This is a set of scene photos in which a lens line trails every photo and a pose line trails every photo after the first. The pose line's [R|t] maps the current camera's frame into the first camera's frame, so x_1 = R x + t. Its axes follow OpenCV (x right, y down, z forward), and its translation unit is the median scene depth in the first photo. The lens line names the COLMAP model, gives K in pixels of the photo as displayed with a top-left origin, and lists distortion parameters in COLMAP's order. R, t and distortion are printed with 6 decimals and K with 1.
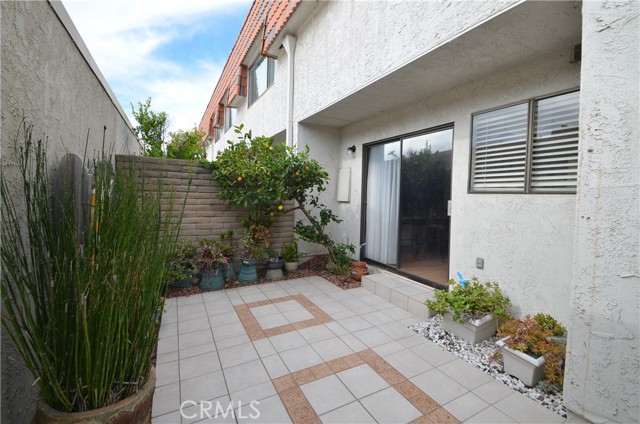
lens RADIAL K [[279.8, 0, 319.2], [0, 279.8, 202.9], [0, 0, 1]] dist [0.010487, -0.014480]
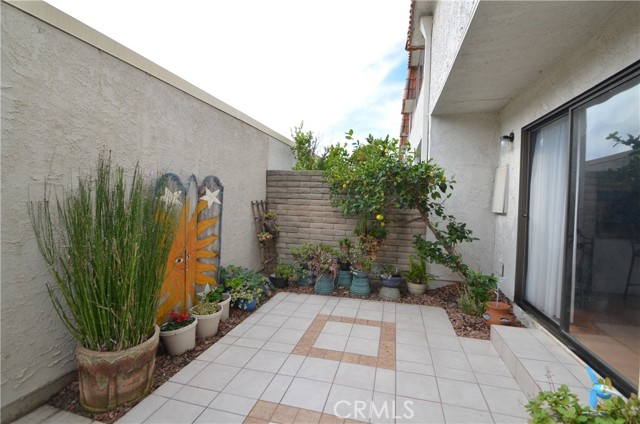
lens RADIAL K [[279.8, 0, 319.2], [0, 279.8, 202.9], [0, 0, 1]] dist [0.010487, -0.014480]
pose [[0.732154, 0.007467, -0.681098, 0.302651], [-0.029787, 0.999334, -0.021064, -0.003005], [0.680488, 0.035710, 0.731889, 0.217535]]
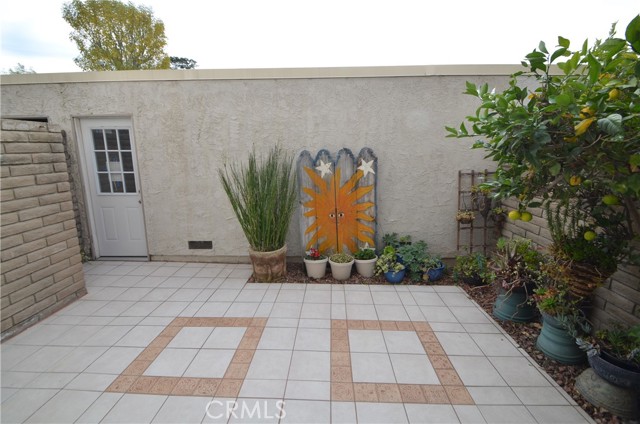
lens RADIAL K [[279.8, 0, 319.2], [0, 279.8, 202.9], [0, 0, 1]] dist [0.010487, -0.014480]
pose [[-0.499177, 0.135356, -0.855862, 0.377645], [-0.037000, 0.983493, 0.177121, -0.065871], [0.865709, 0.120082, -0.485929, 0.889295]]
